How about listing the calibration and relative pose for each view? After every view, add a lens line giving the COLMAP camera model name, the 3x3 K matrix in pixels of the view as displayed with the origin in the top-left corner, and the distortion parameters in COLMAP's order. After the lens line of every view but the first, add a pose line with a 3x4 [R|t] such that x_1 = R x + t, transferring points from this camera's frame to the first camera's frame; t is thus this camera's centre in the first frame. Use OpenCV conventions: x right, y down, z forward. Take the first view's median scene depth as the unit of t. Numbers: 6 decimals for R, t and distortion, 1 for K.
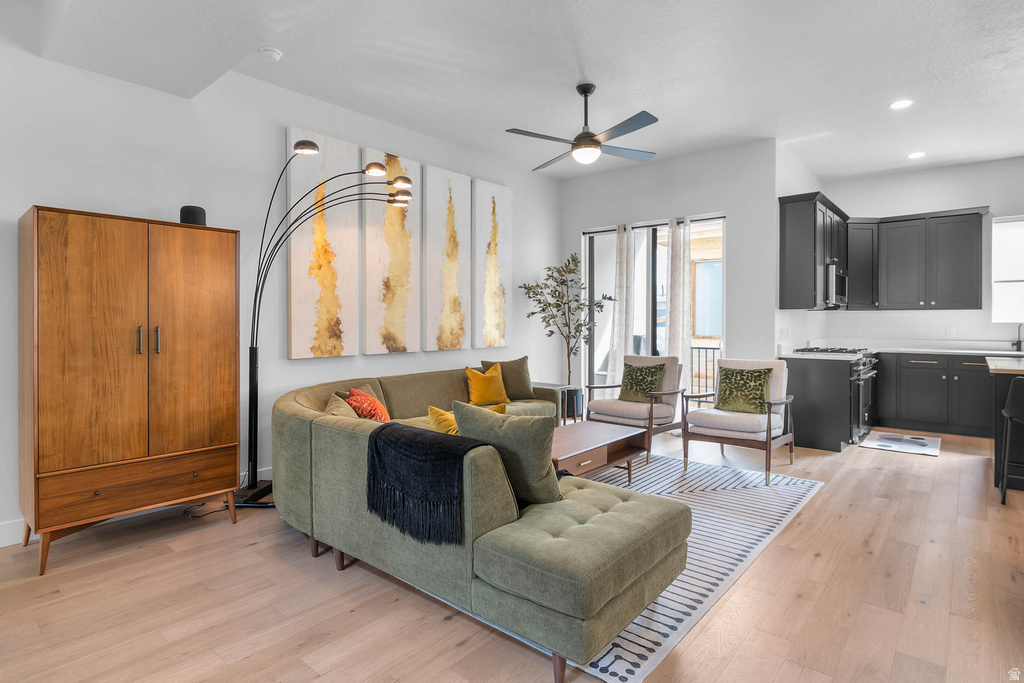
lens RADIAL K [[539.2, 0, 504.4], [0, 539.2, 324.3], [0, 0, 1]] dist [-0.004047, -0.001279]
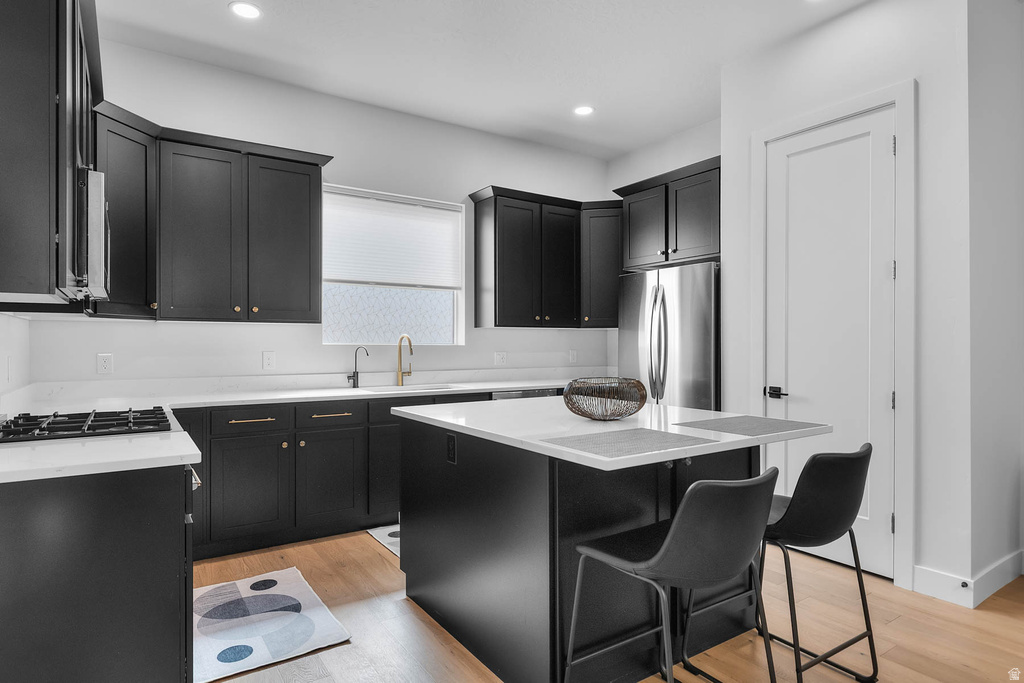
lens RADIAL K [[560.1, 0, 506.1], [0, 560.1, 349.2], [0, 0, 1]] dist [-0.001696, 0.000365]
pose [[0.267686, -0.005959, 0.963488, 0.423934], [0.006856, 0.999967, 0.004280, 0.000512], [-0.963482, 0.005460, 0.267718, 0.809456]]
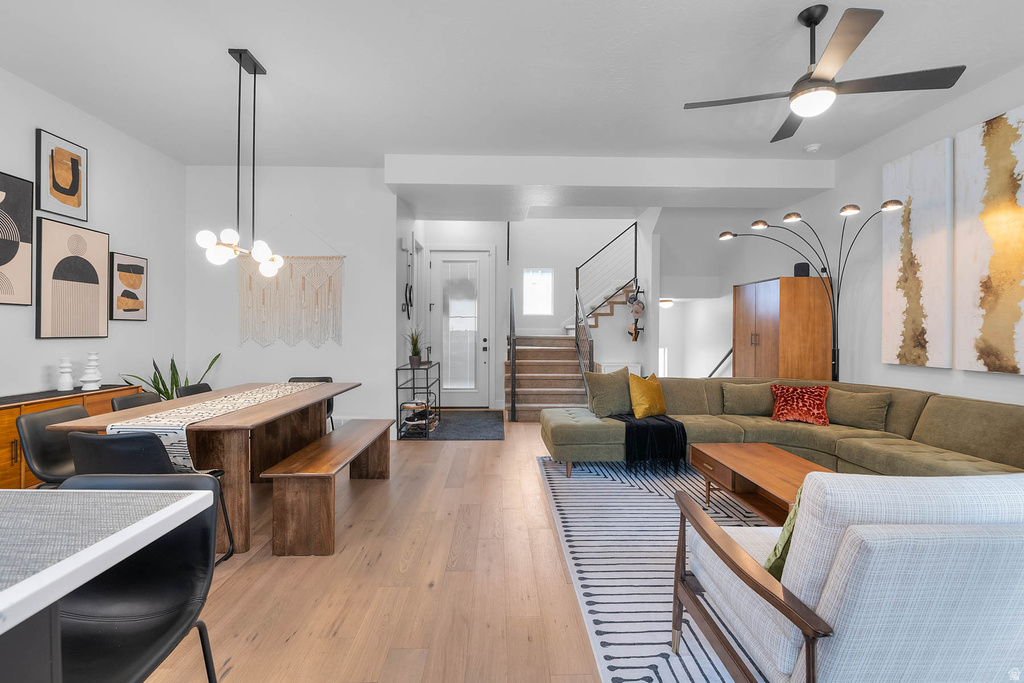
lens RADIAL K [[446.6, 0, 508.2], [0, 446.6, 333.0], [0, 0, 1]] dist [-0.008128, -0.003837]
pose [[-0.742768, 0.002550, -0.669544, 0.787861], [-0.007558, 0.999897, 0.012193, -0.005845], [0.669506, 0.014116, -0.742672, 1.071664]]
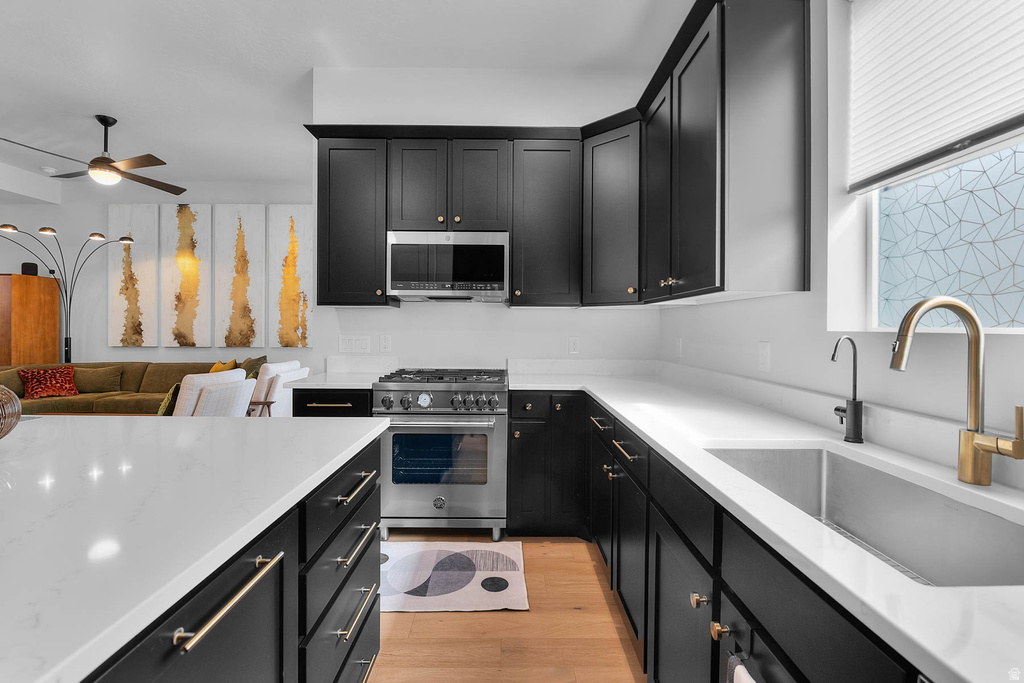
lens RADIAL K [[446.6, 0, 518.6], [0, 446.6, 327.3], [0, 0, 1]] dist [-0.008128, -0.003837]
pose [[0.668282, 0.006276, -0.743881, 1.305927], [-0.011681, 0.999930, -0.002058, -0.004493], [0.743816, 0.010064, 0.668309, 0.940912]]
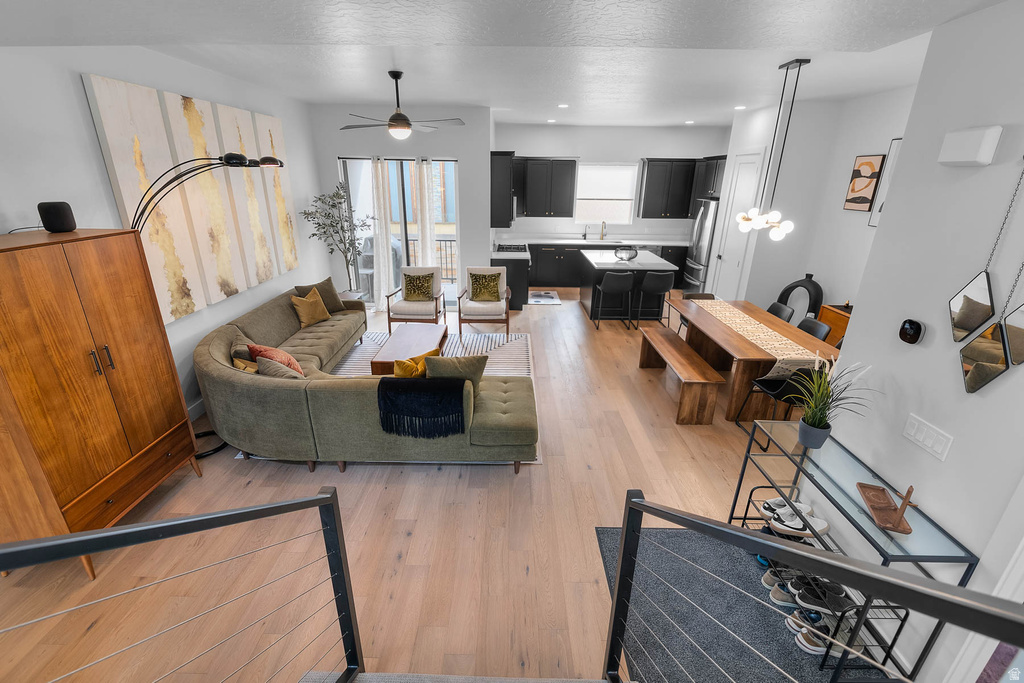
lens RADIAL K [[446.6, 0, 514.1], [0, 446.6, 346.7], [0, 0, 1]] dist [-0.008128, -0.003837]
pose [[0.753116, -0.225141, 0.618165, -0.381066], [-0.011918, 0.934798, 0.354981, -0.196988], [-0.657780, -0.274709, 0.701328, -0.064903]]
